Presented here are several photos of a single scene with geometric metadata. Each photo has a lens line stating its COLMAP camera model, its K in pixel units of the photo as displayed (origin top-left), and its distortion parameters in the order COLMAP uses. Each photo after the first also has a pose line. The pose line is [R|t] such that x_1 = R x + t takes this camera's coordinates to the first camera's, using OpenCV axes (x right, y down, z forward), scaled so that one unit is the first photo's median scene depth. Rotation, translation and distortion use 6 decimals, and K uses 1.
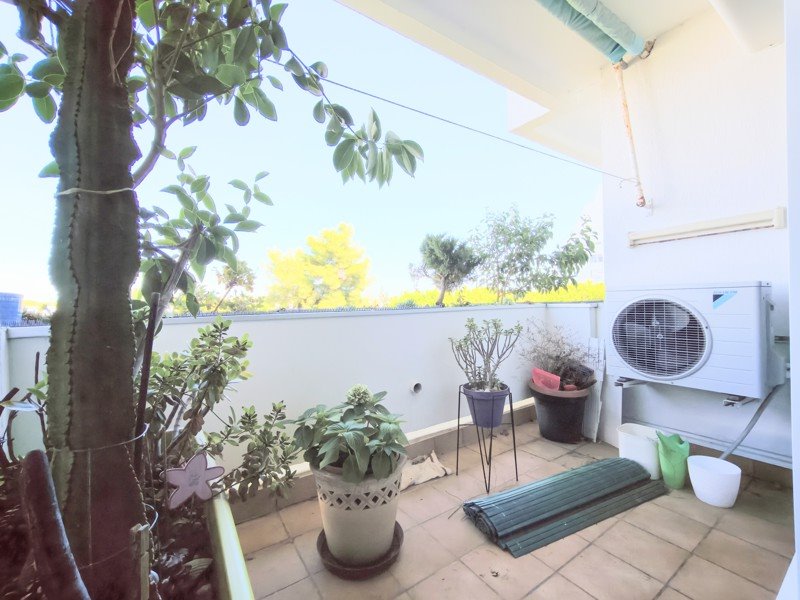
lens RADIAL K [[337.1, 0, 398.1], [0, 337.1, 300.8], [0, 0, 1]] dist [-0.000902, -0.000192]
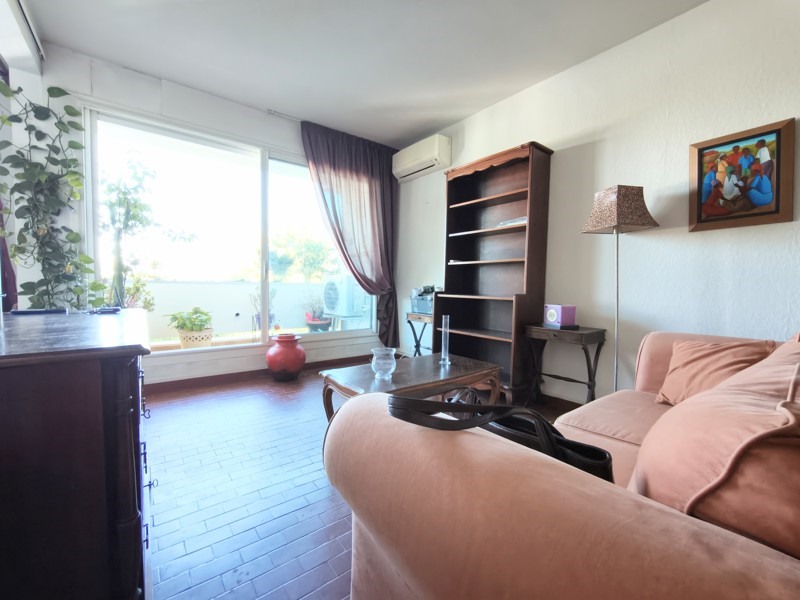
lens RADIAL K [[337.1, 0, 398.1], [0, 337.1, 300.8], [0, 0, 1]] dist [-0.000902, -0.000192]
pose [[0.996363, 0.033167, 0.078493, 2.501828], [-0.036684, 0.998367, 0.043794, 0.029821], [-0.076912, -0.046514, 0.995952, -3.669197]]
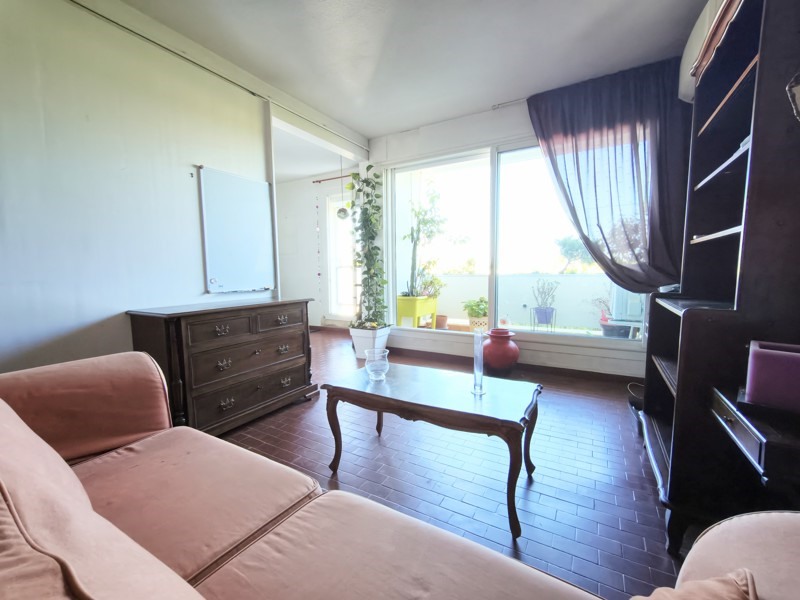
lens RADIAL K [[337.1, 0, 398.1], [0, 337.1, 300.8], [0, 0, 1]] dist [-0.000902, -0.000192]
pose [[0.442408, 0.091564, -0.892127, 4.608403], [-0.000632, 0.994806, 0.101790, -0.091131], [0.896814, -0.044469, 0.440168, -2.327178]]
